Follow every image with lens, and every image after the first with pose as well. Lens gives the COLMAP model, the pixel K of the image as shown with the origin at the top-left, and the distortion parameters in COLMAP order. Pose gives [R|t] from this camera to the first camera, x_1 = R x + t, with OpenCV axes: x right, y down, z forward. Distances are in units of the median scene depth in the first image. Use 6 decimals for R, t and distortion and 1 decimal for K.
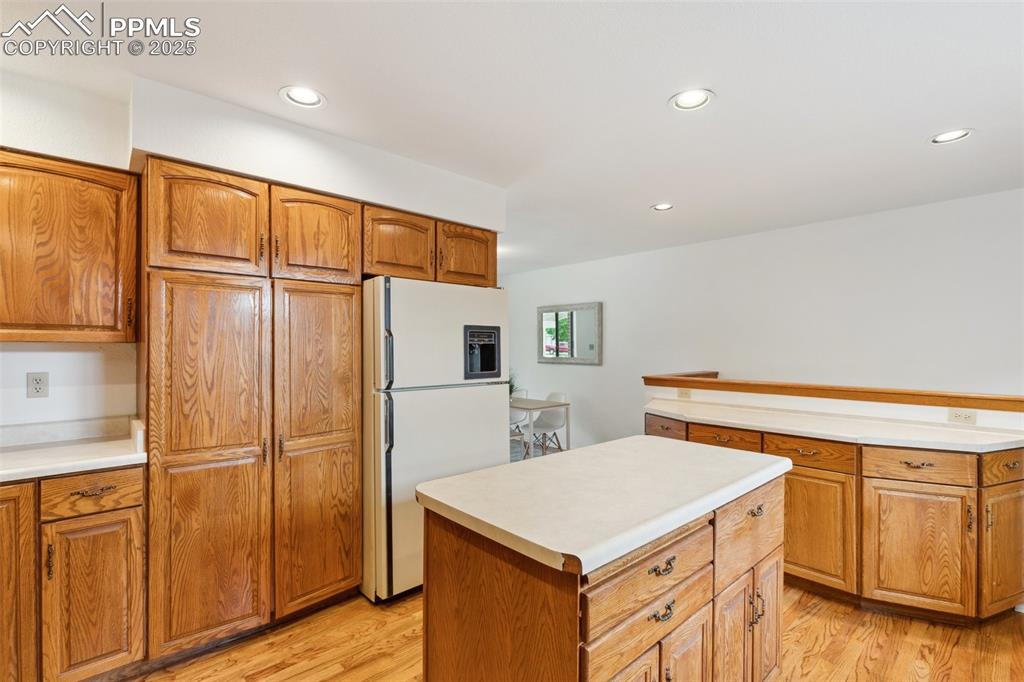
lens RADIAL K [[467.5, 0, 505.8], [0, 467.5, 344.2], [0, 0, 1]] dist [0.002473, 0.000763]
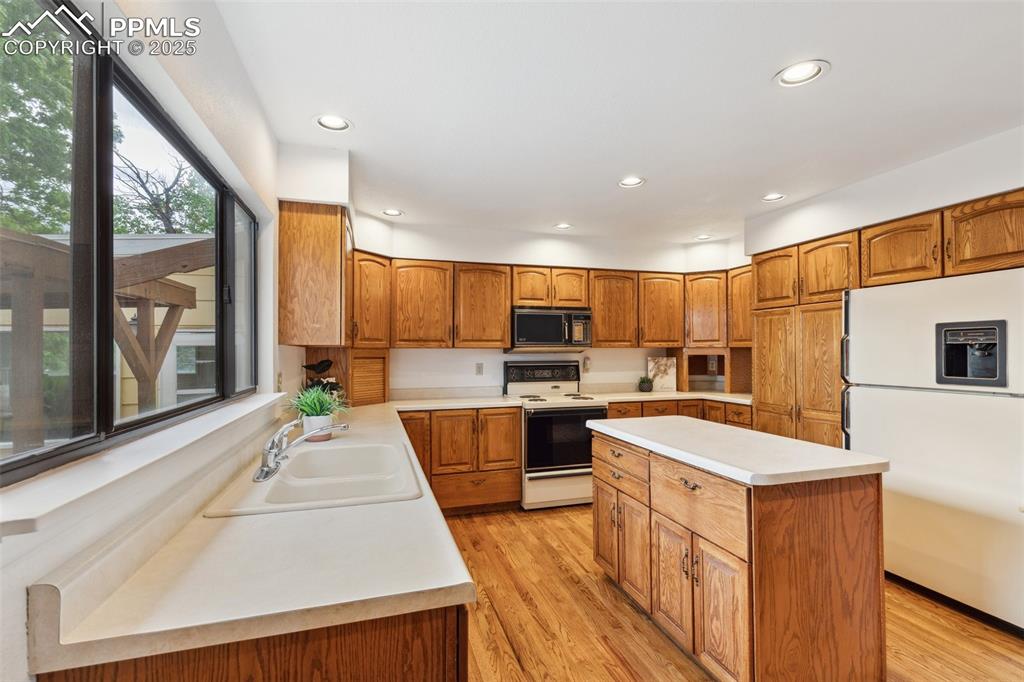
lens RADIAL K [[467.5, 0, 511.3], [0, 467.5, 346.2], [0, 0, 1]] dist [0.002473, 0.000763]
pose [[-0.424463, -0.007788, -0.905412, 1.152748], [0.012736, 0.999813, -0.014570, 0.006173], [0.905356, -0.017716, -0.424284, 0.680720]]
